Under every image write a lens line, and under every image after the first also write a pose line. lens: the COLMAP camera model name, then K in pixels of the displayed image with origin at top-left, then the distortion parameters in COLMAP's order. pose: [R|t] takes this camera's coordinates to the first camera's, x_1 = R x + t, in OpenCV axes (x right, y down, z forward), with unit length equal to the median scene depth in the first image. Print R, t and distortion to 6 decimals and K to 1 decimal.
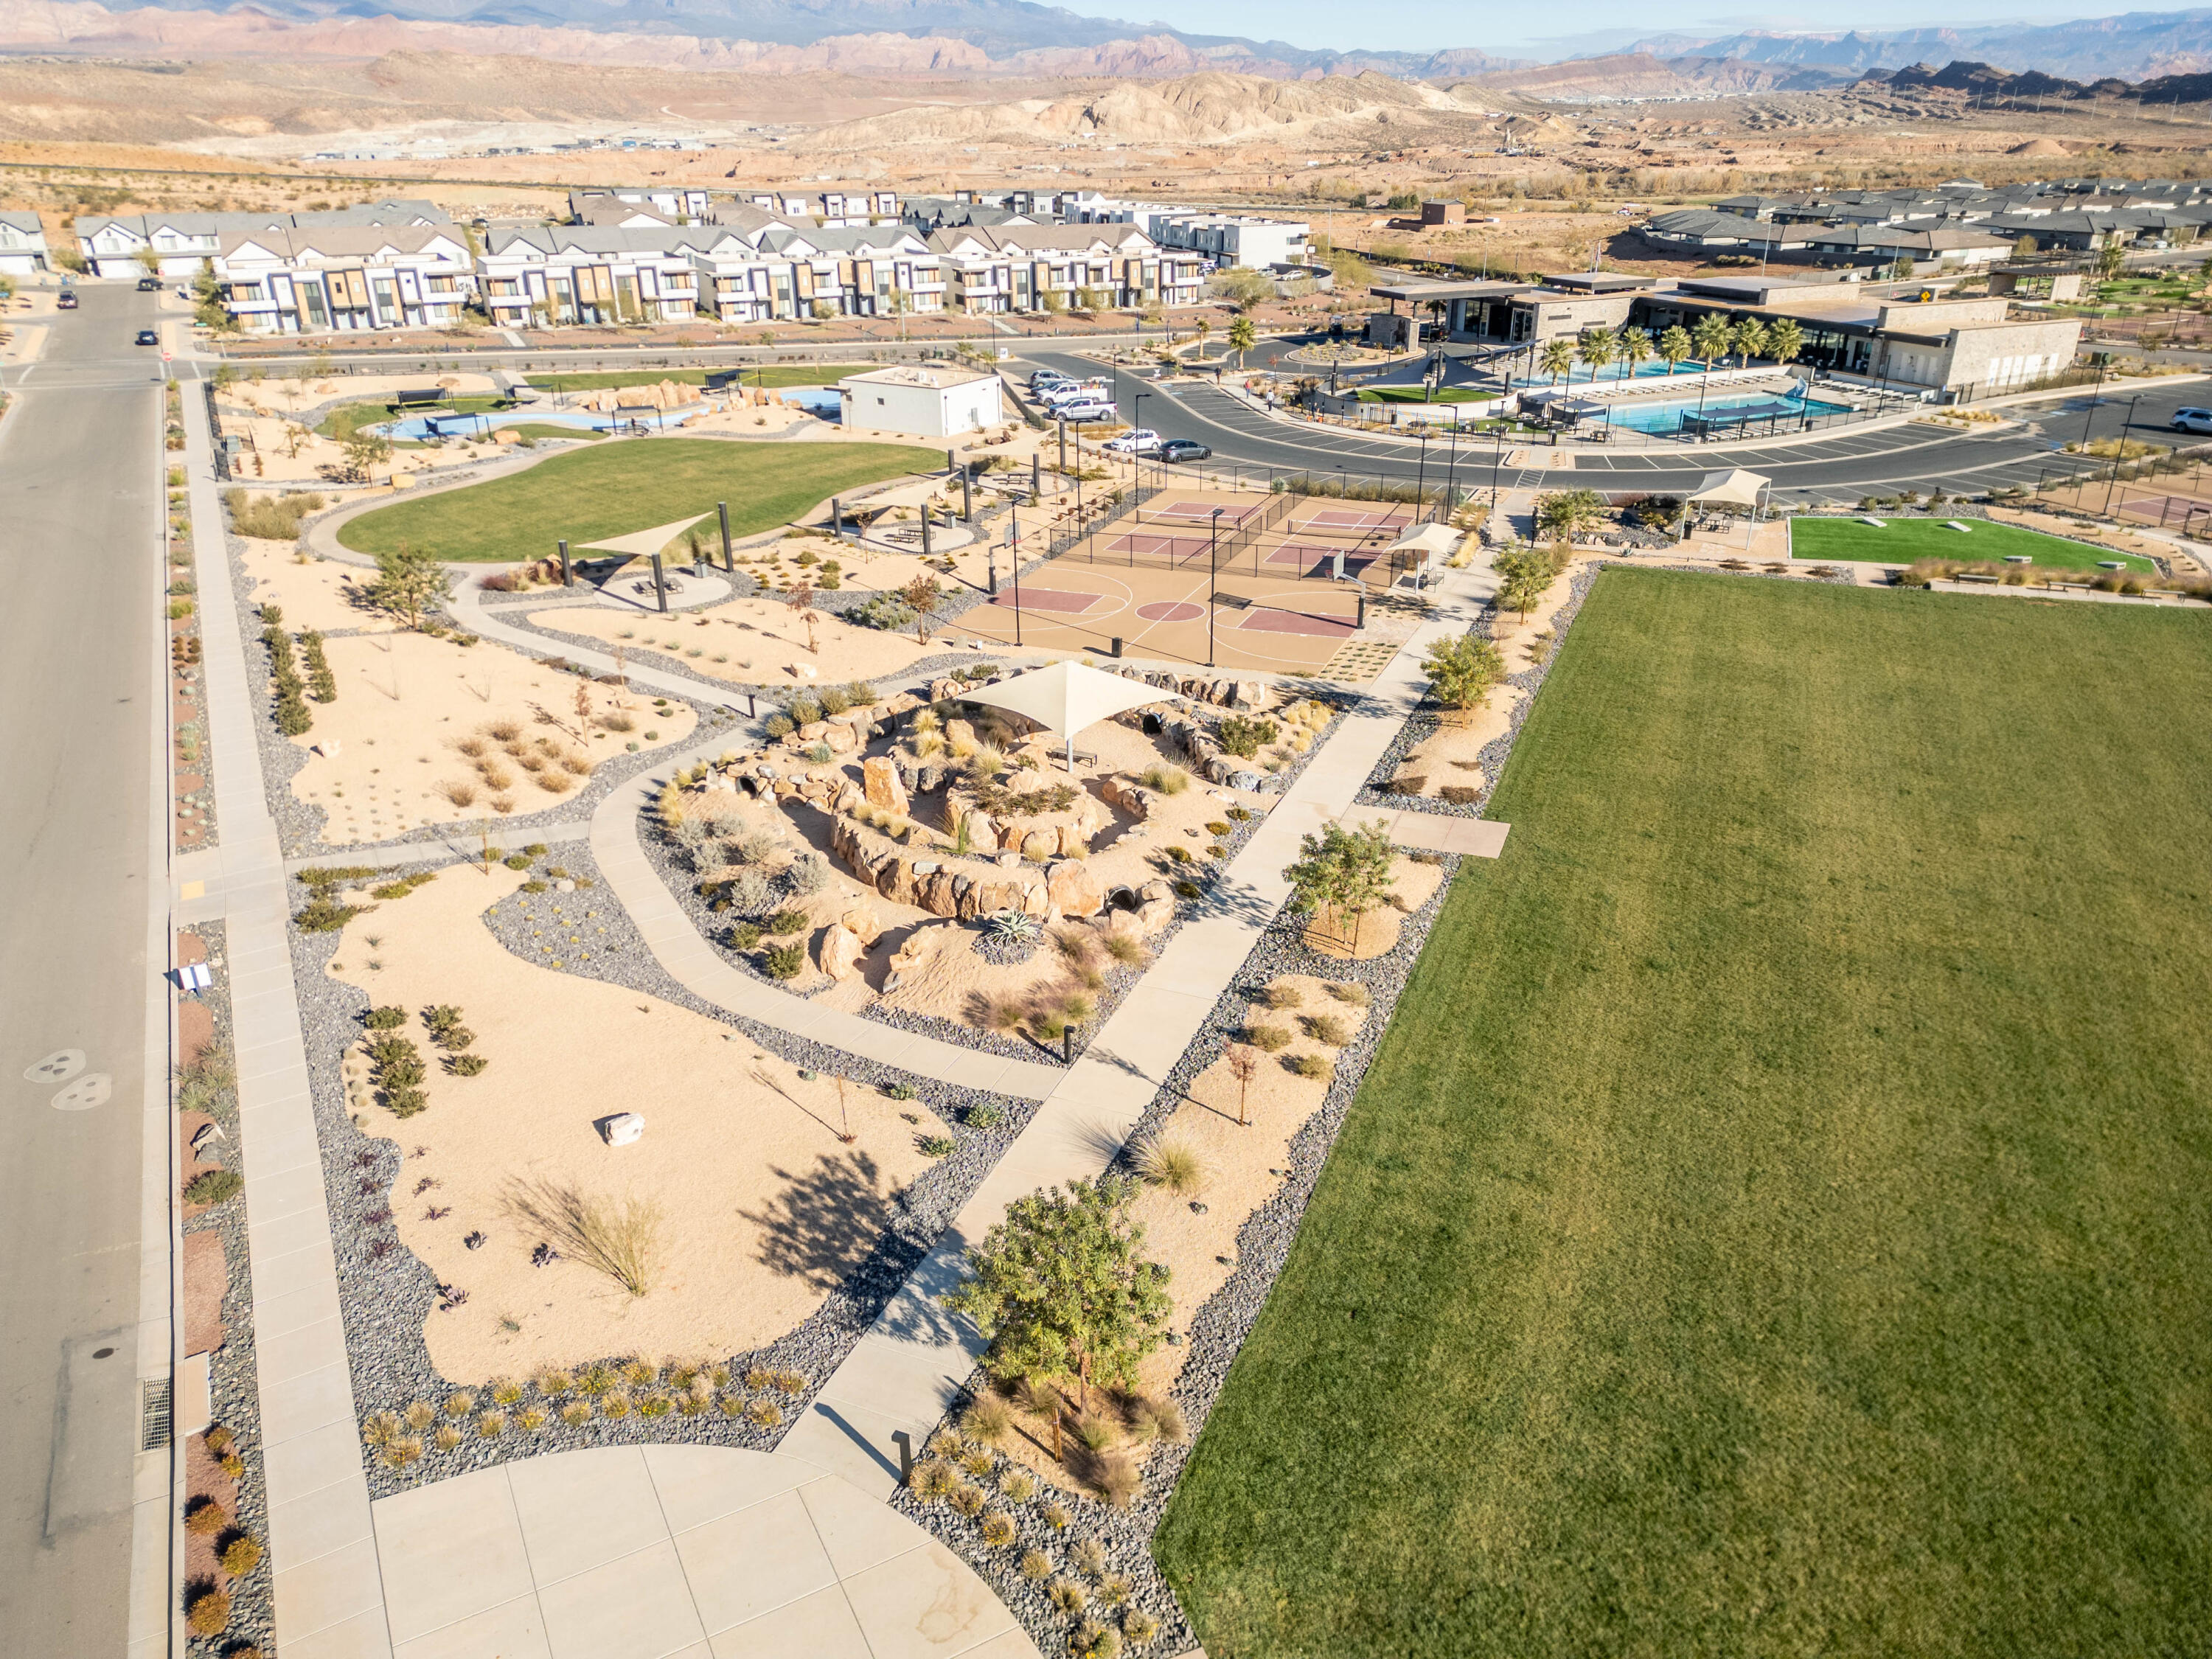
lens RADIAL K [[1531.0, 0, 1103.8], [0, 1531.0, 833.2], [0, 0, 1]] dist [0.080668, -0.066029]
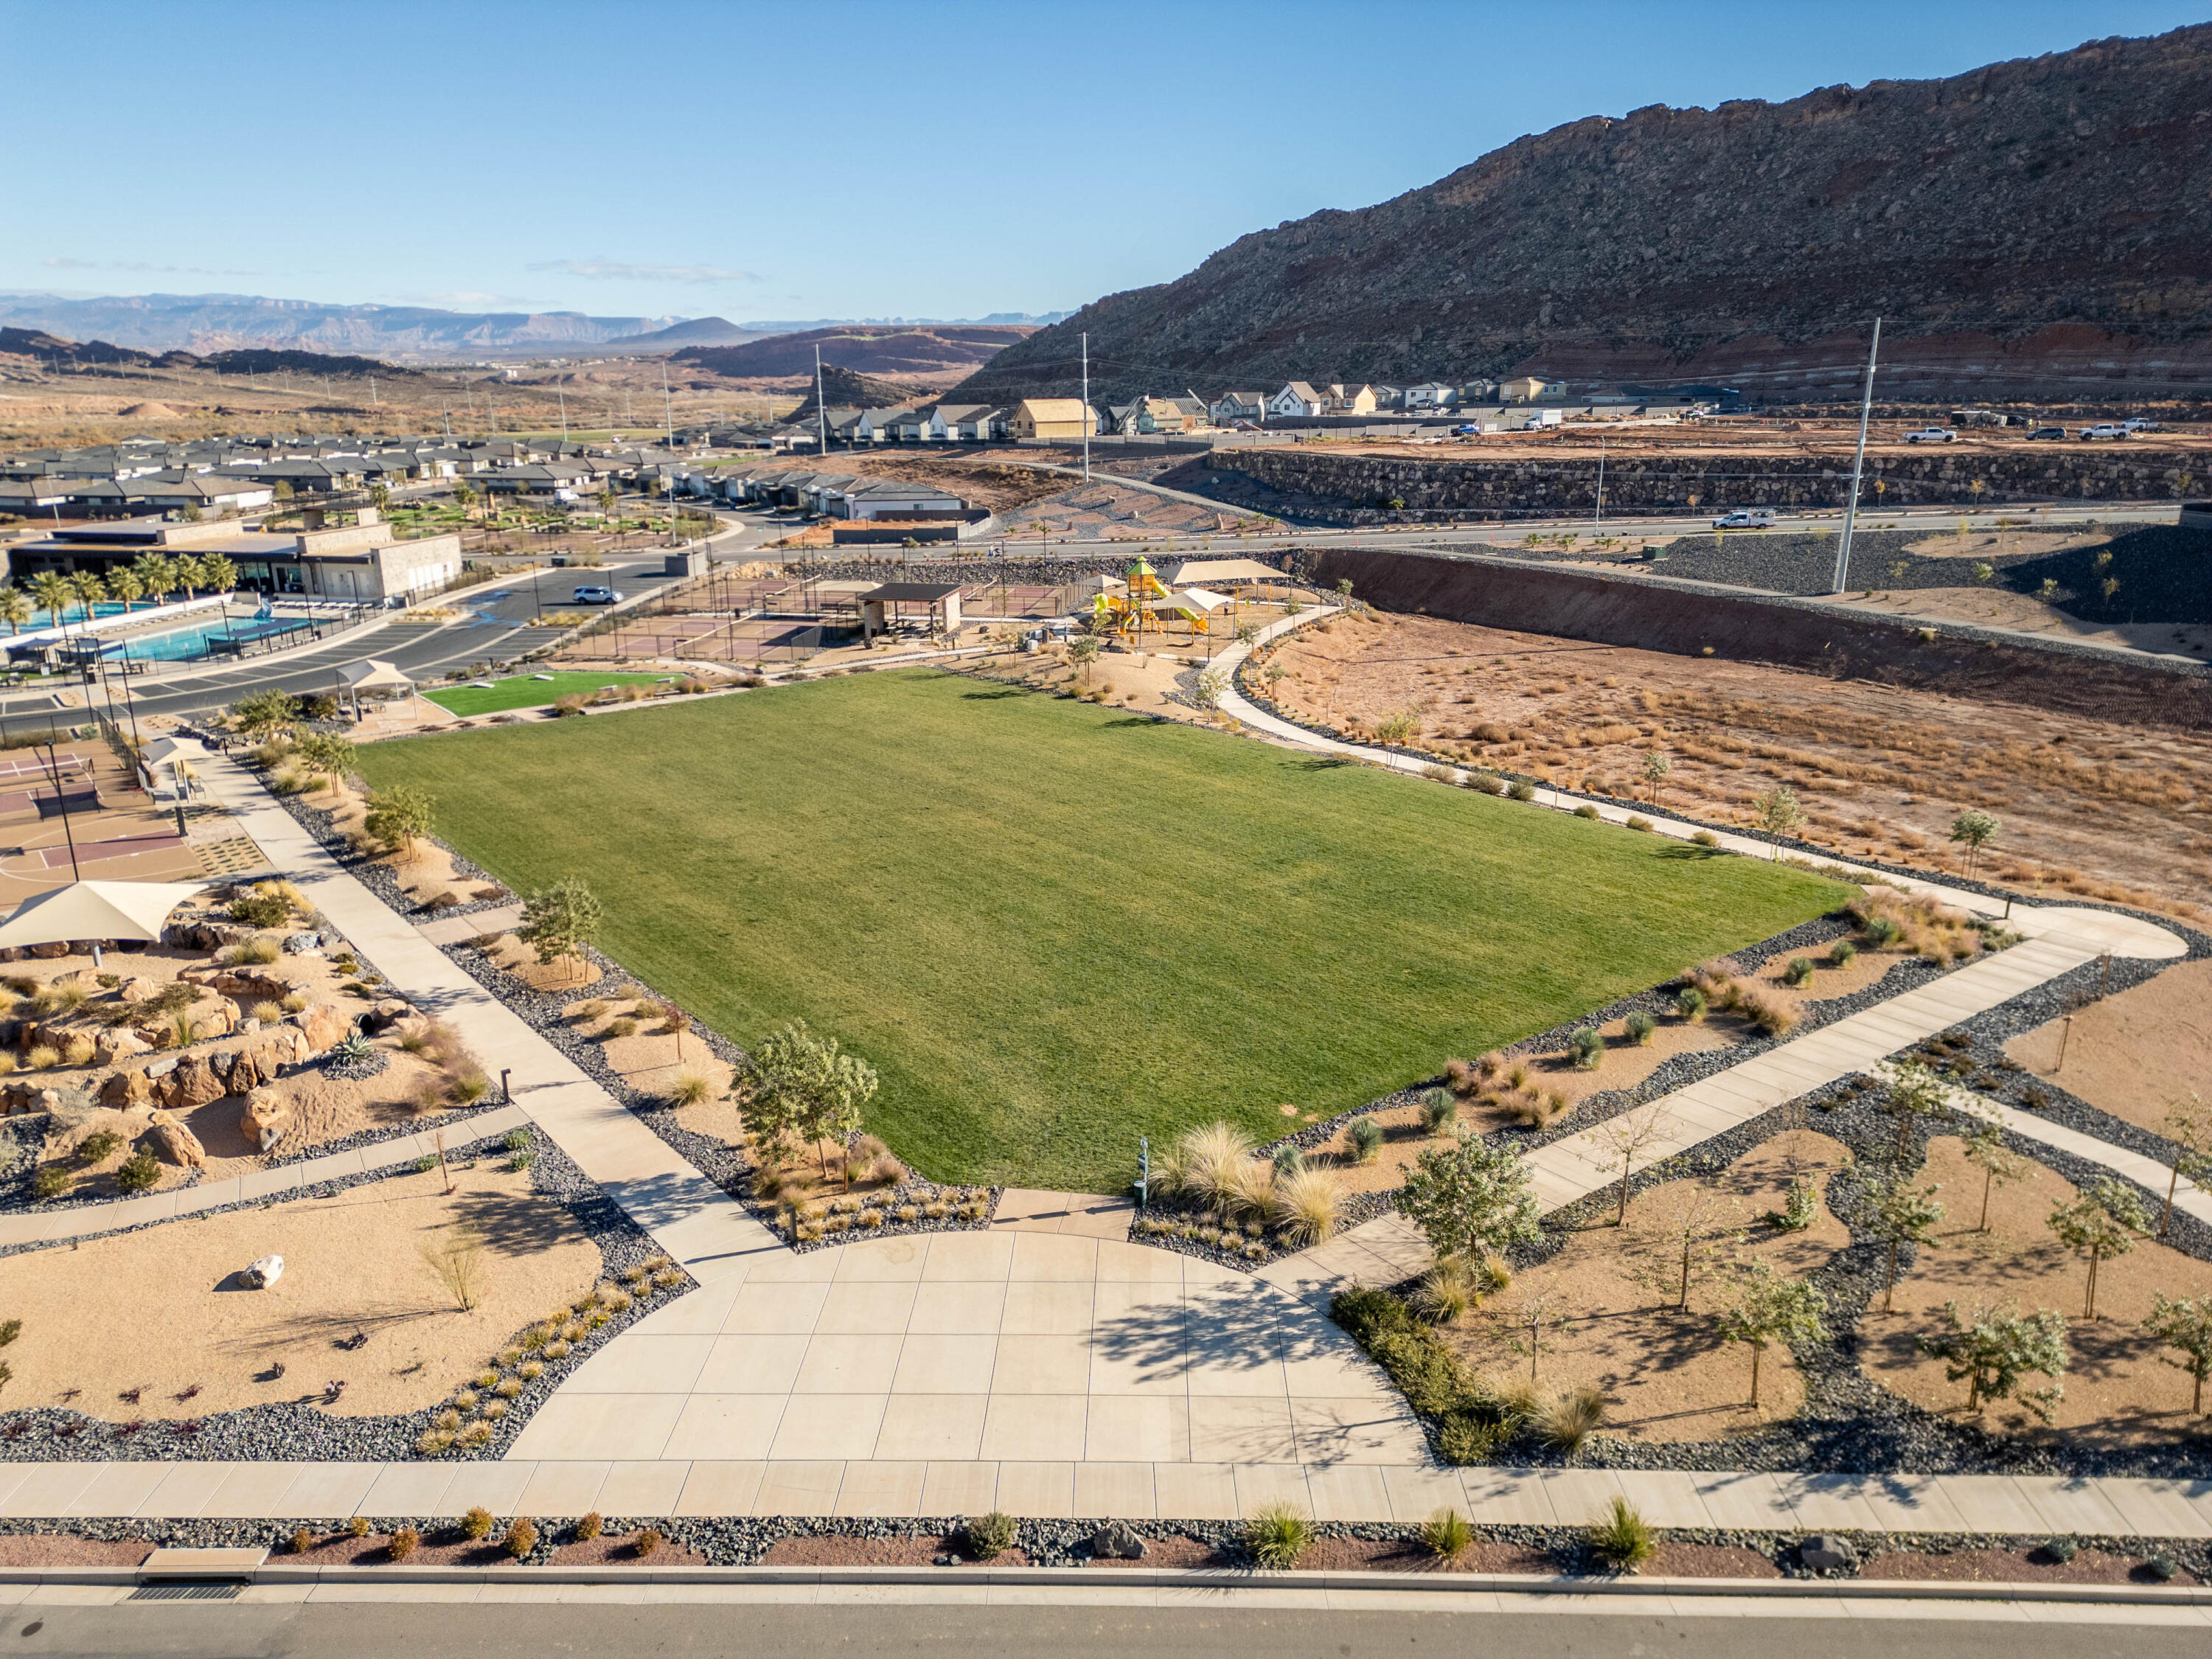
lens RADIAL K [[1531.0, 0, 1103.8], [0, 1531.0, 833.2], [0, 0, 1]] dist [0.080668, -0.066029]
pose [[0.500704, -0.241375, 0.831284, -0.154090], [0.361599, 0.930855, 0.052486, 0.012079], [-0.786474, 0.274312, 0.553364, -0.020688]]
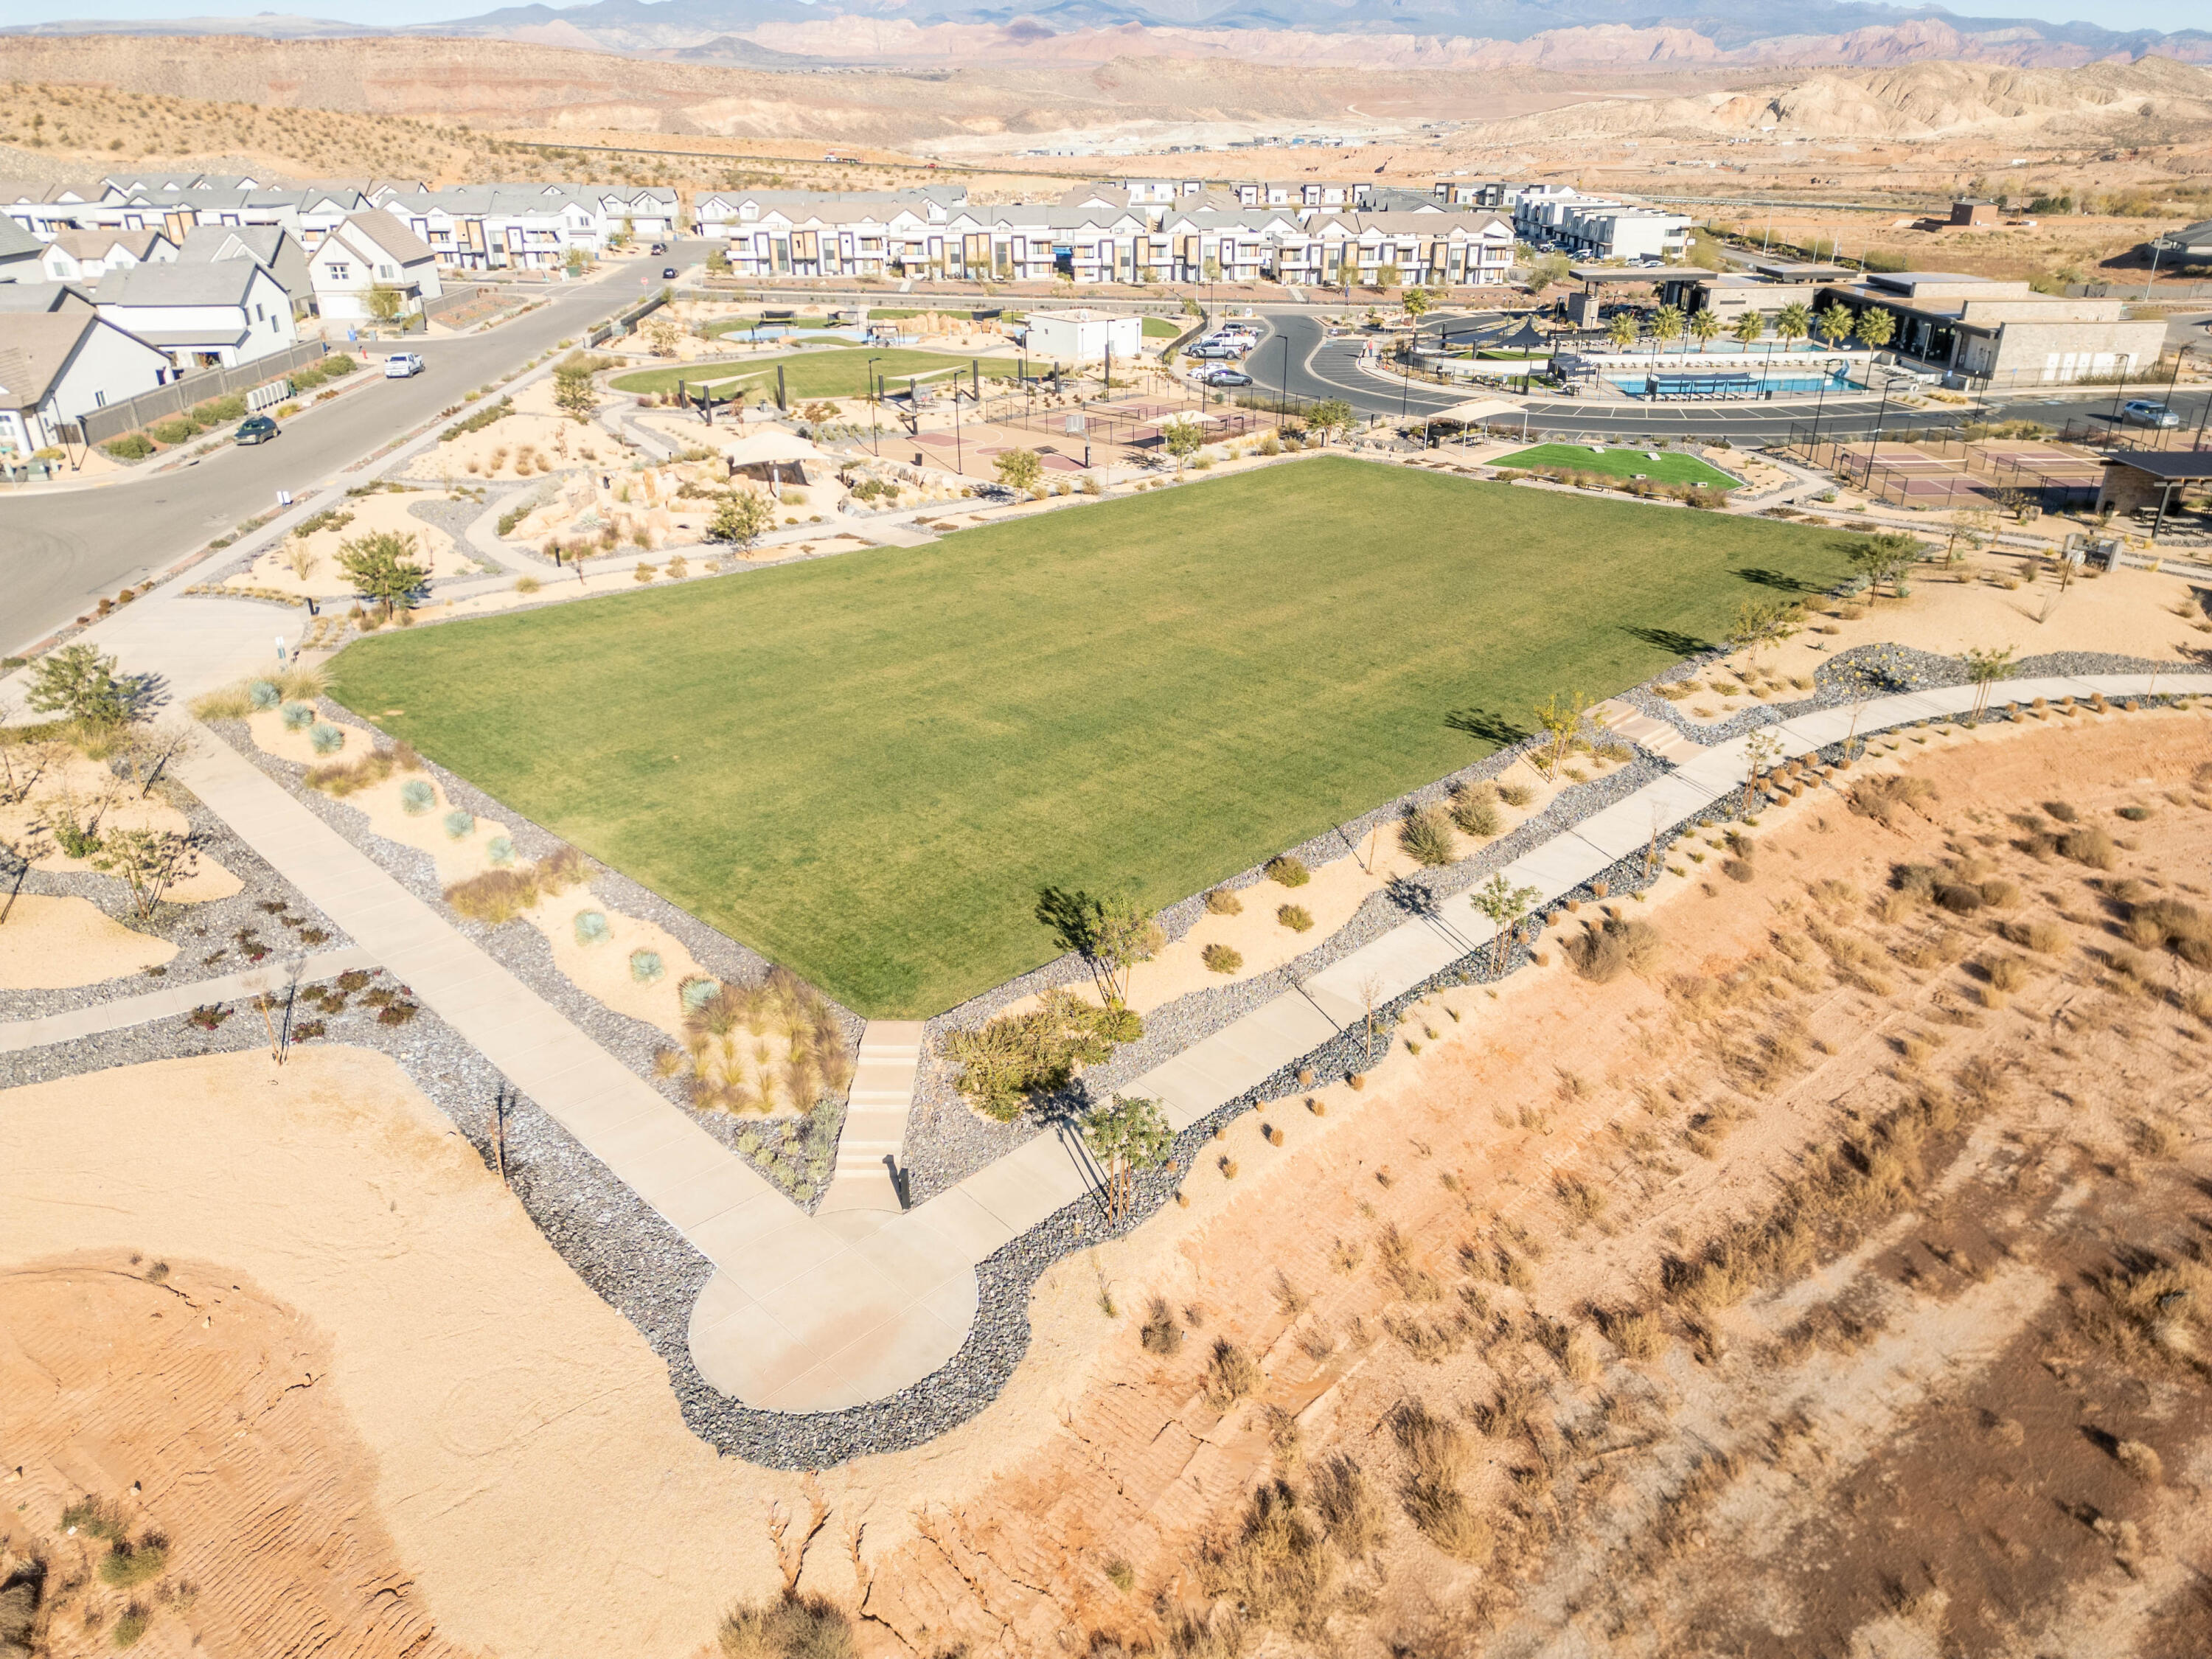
lens RADIAL K [[1531.0, 0, 1103.8], [0, 1531.0, 833.2], [0, 0, 1]] dist [0.080668, -0.066029]
pose [[0.918176, 0.170261, -0.357721, 0.307790], [-0.169610, 0.984943, 0.033449, 0.064557], [0.358030, 0.029961, 0.933229, -0.147654]]
